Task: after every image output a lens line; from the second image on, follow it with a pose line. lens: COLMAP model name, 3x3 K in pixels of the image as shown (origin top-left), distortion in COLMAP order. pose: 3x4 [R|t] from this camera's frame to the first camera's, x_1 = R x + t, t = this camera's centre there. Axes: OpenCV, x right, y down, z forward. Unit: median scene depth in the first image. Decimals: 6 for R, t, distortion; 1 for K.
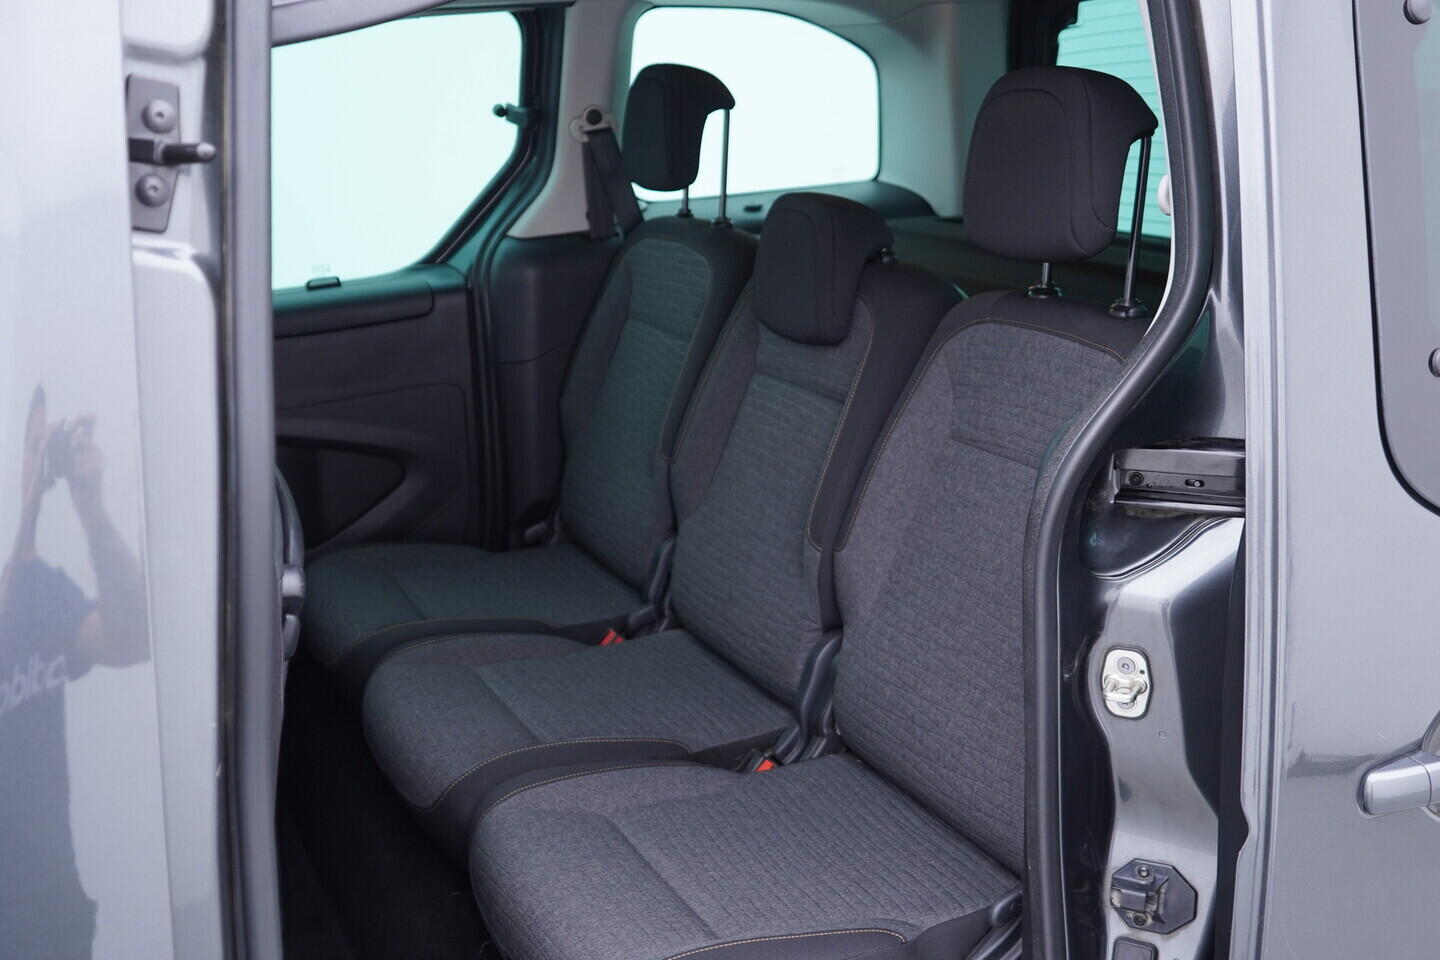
lens RADIAL K [[1479.6, 0, 714.6], [0, 1479.6, 473.0], [0, 0, 1]] dist [-0.010432, 0.000000]
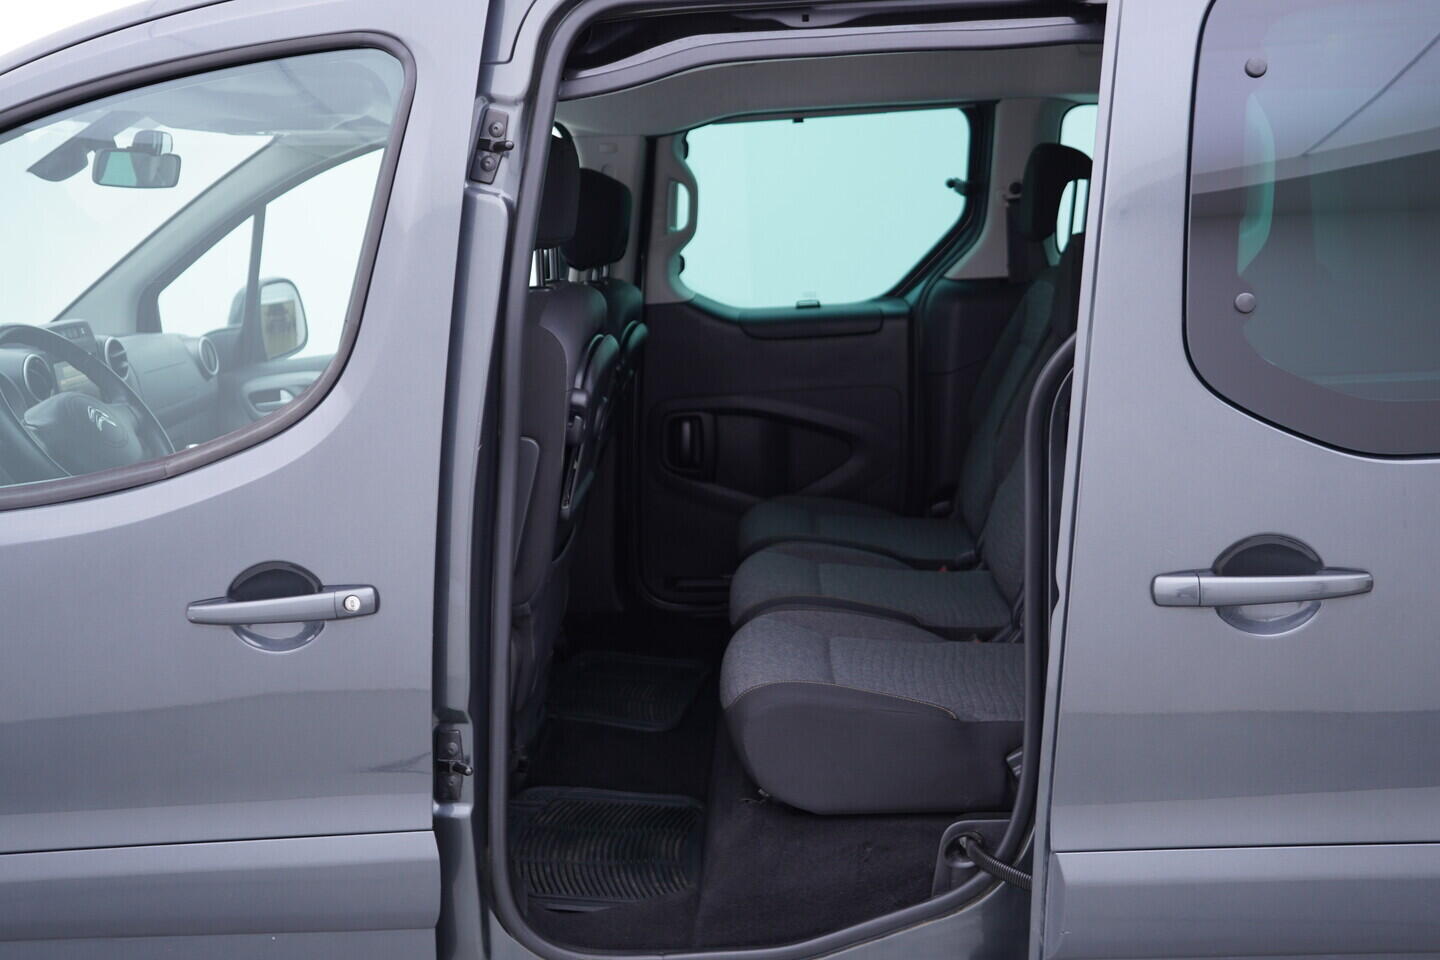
lens RADIAL K [[1479.6, 0, 727.8], [0, 1479.6, 484.3], [0, 0, 1]] dist [-0.010432, 0.000000]
pose [[0.873831, 0.104172, -0.474940, 0.337790], [-0.141470, 0.988992, -0.043363, 0.105817], [0.465194, 0.105082, 0.878949, -0.222179]]
